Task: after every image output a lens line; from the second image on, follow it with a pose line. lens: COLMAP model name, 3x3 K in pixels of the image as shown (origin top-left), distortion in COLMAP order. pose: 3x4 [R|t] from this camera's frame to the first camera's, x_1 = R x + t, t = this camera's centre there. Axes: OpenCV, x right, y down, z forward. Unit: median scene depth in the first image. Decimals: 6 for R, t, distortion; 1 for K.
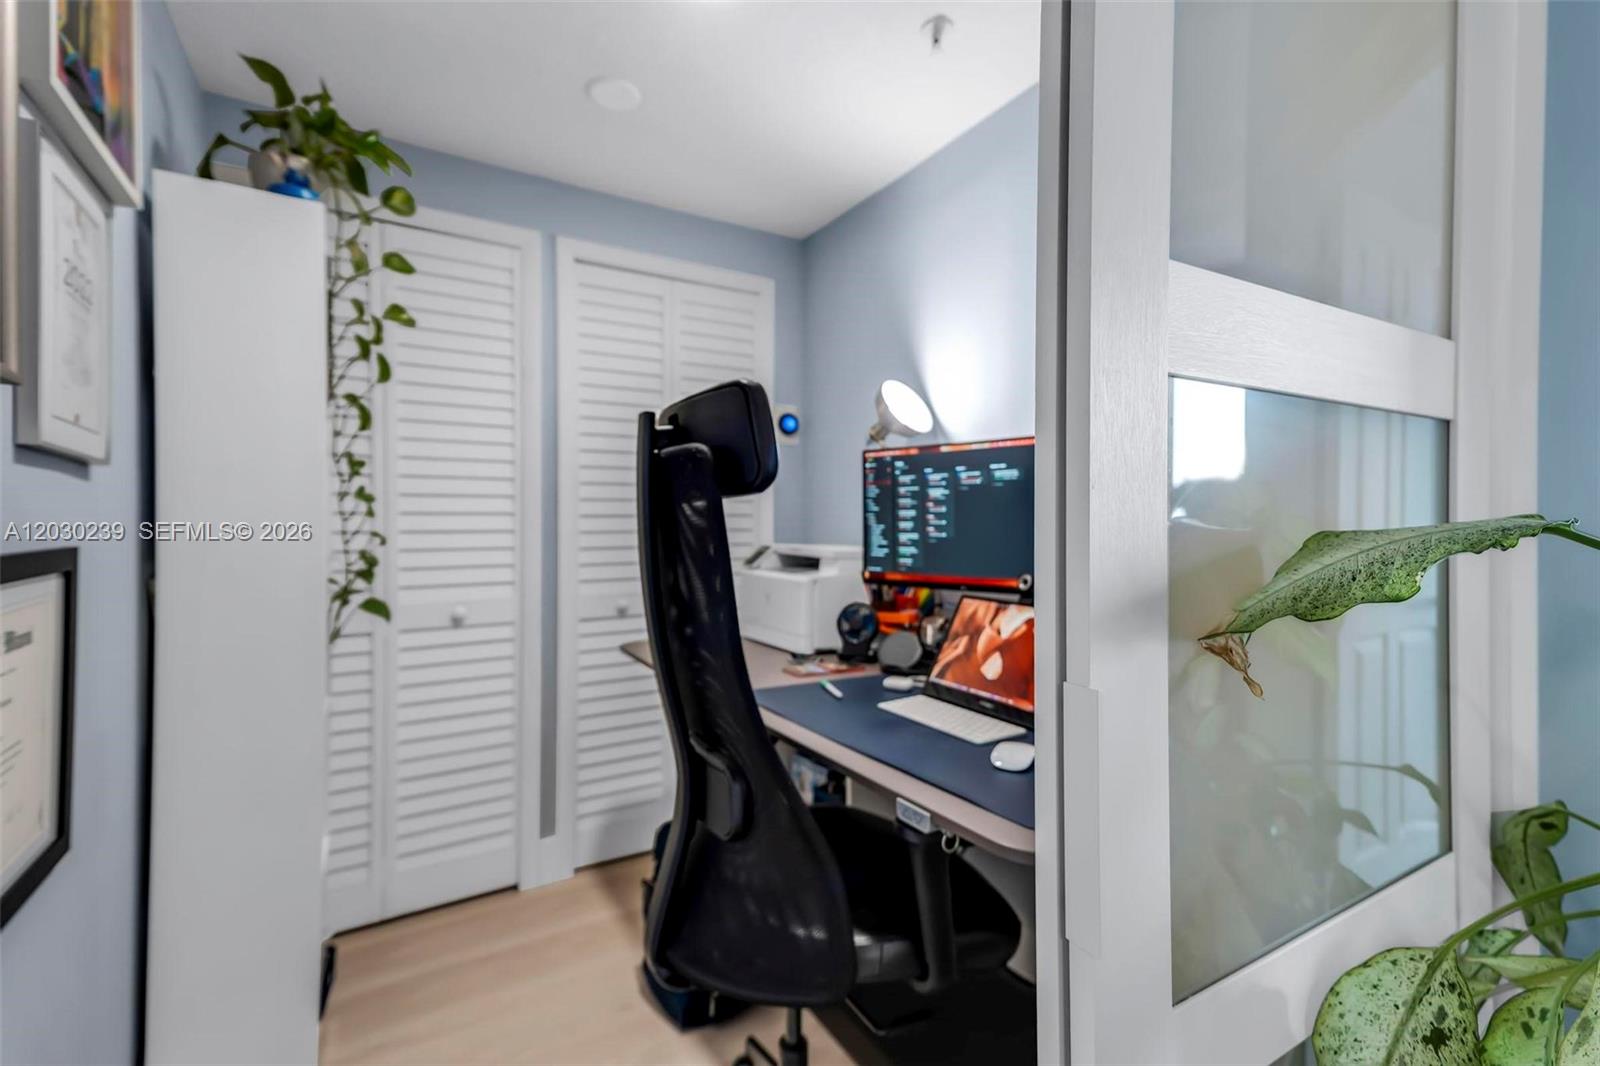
lens RADIAL K [[717.2, 0, 796.5], [0, 717.2, 526.8], [0, 0, 1]] dist [0.023654, 0.000230]
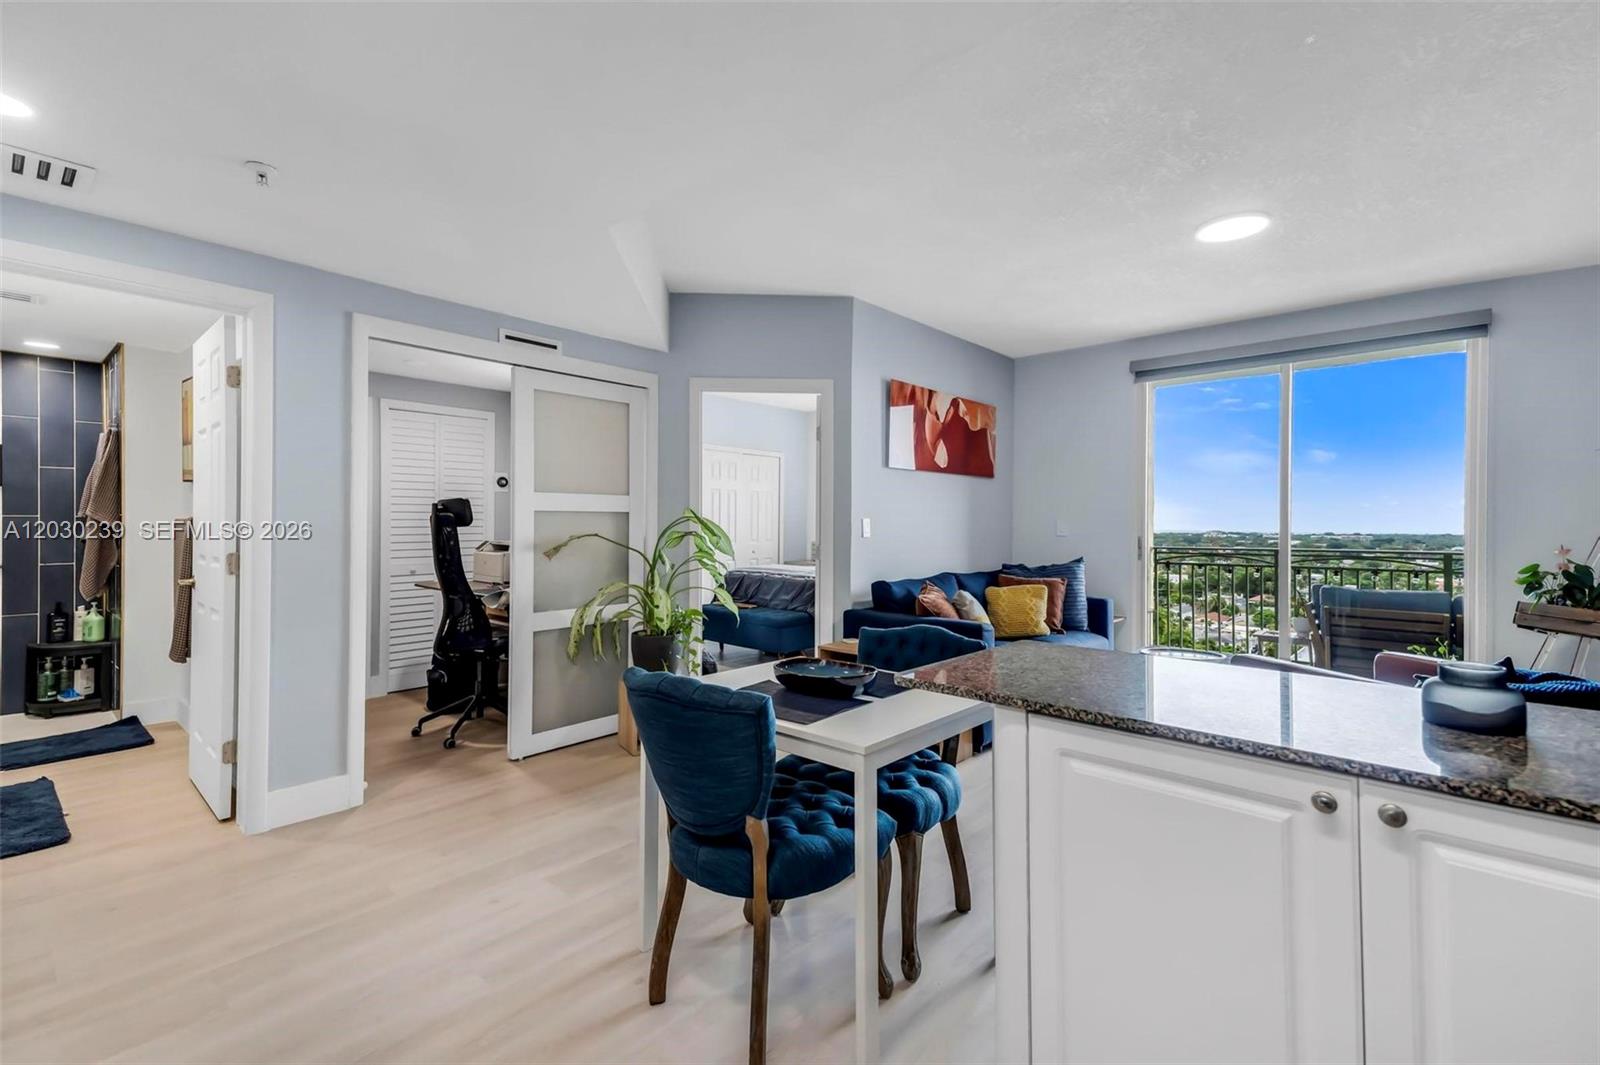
lens RADIAL K [[717.2, 0, 789.5], [0, 717.2, 520.7], [0, 0, 1]] dist [0.023654, 0.000230]
pose [[0.957822, 0.008275, 0.287244, 0.435390], [-0.004942, 0.999912, -0.012328, -0.027296], [-0.287320, 0.010388, 0.957778, -2.849555]]
